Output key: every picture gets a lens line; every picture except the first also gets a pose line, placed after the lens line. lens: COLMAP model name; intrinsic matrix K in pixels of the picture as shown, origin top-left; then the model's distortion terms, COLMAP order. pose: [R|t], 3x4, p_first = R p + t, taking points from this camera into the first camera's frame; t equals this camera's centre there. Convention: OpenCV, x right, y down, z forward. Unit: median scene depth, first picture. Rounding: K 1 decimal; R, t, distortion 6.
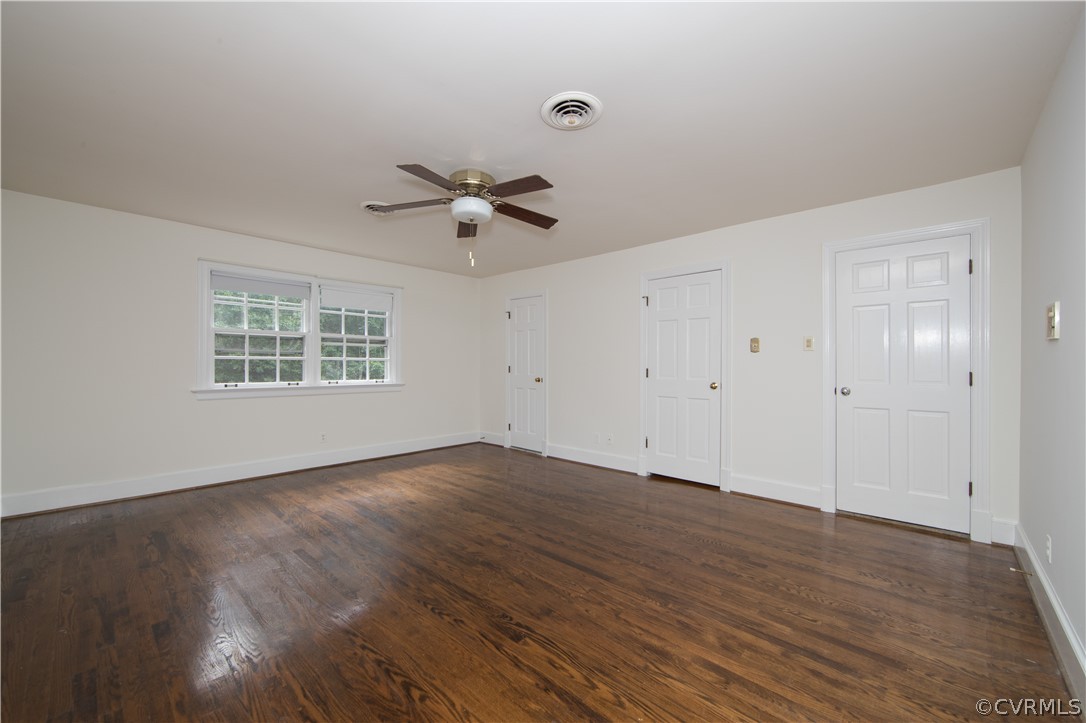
lens RADIAL K [[430.6, 0, 547.3], [0, 430.6, 364.0], [0, 0, 1]] dist [-0.015693, 0.003685]
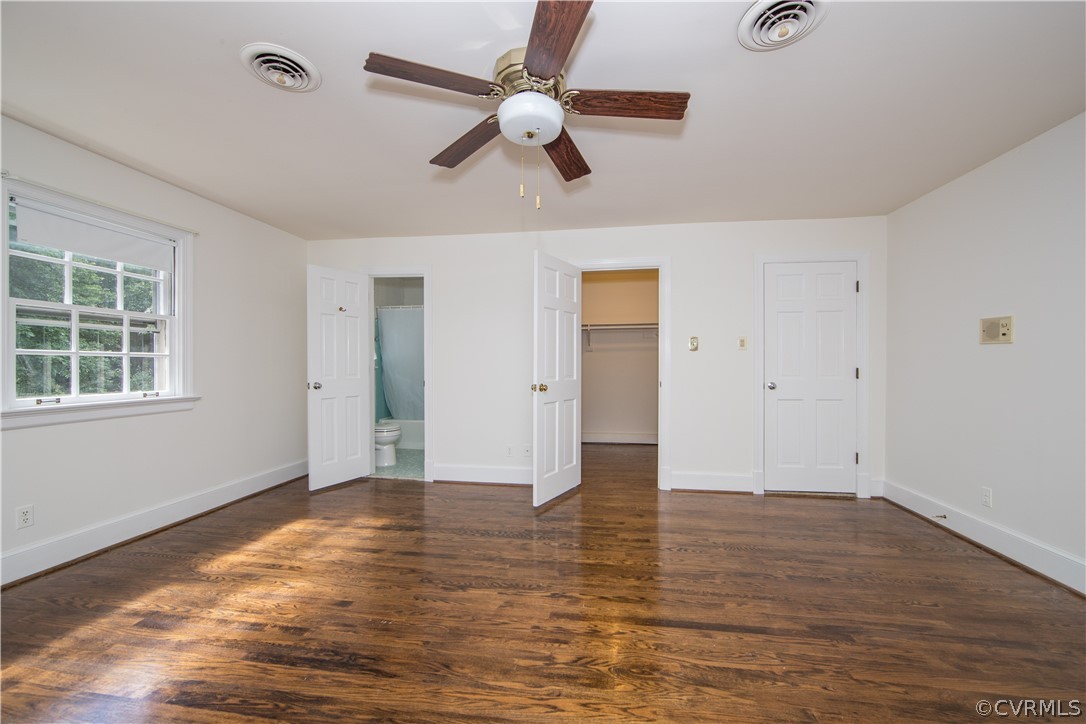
lens RADIAL K [[430.6, 0, 547.3], [0, 430.6, 364.5], [0, 0, 1]] dist [-0.015693, 0.003685]
pose [[0.822646, -0.004732, 0.568534, -0.413878], [0.001548, 0.999980, 0.006082, -0.000687], [-0.568552, -0.004123, 0.822637, 0.373286]]
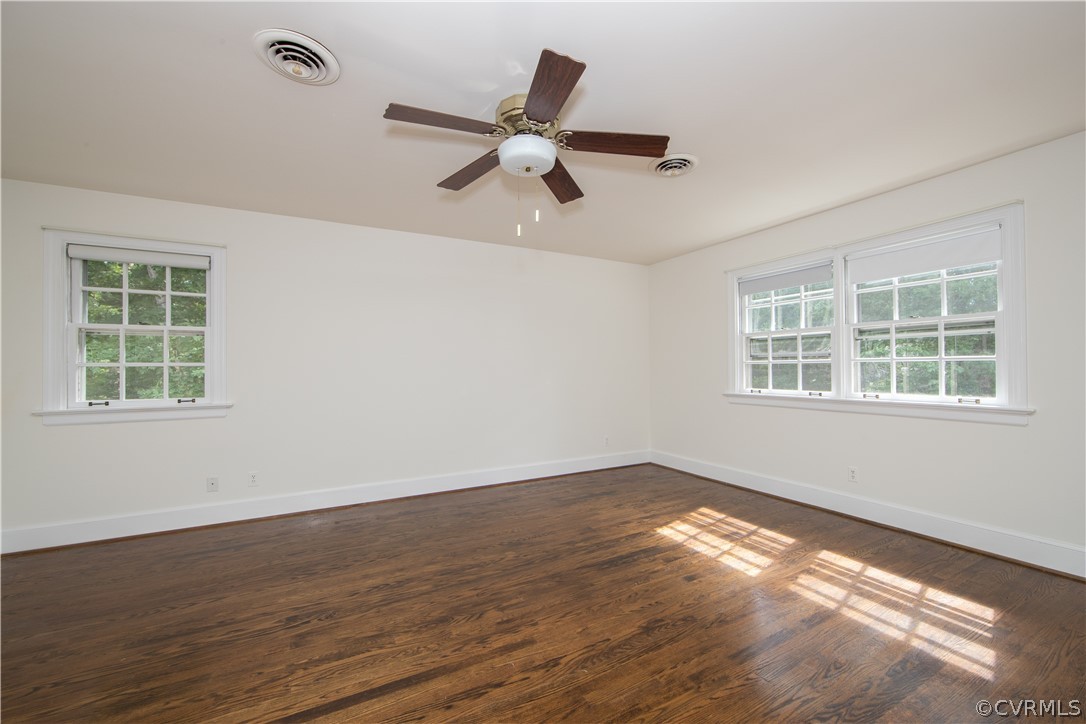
lens RADIAL K [[430.6, 0, 547.3], [0, 430.6, 364.5], [0, 0, 1]] dist [-0.015693, 0.003685]
pose [[-0.324478, -0.011563, -0.945823, 0.389773], [0.009212, 0.999839, -0.015383, 0.000315], [0.945848, -0.013705, -0.324319, 1.009808]]
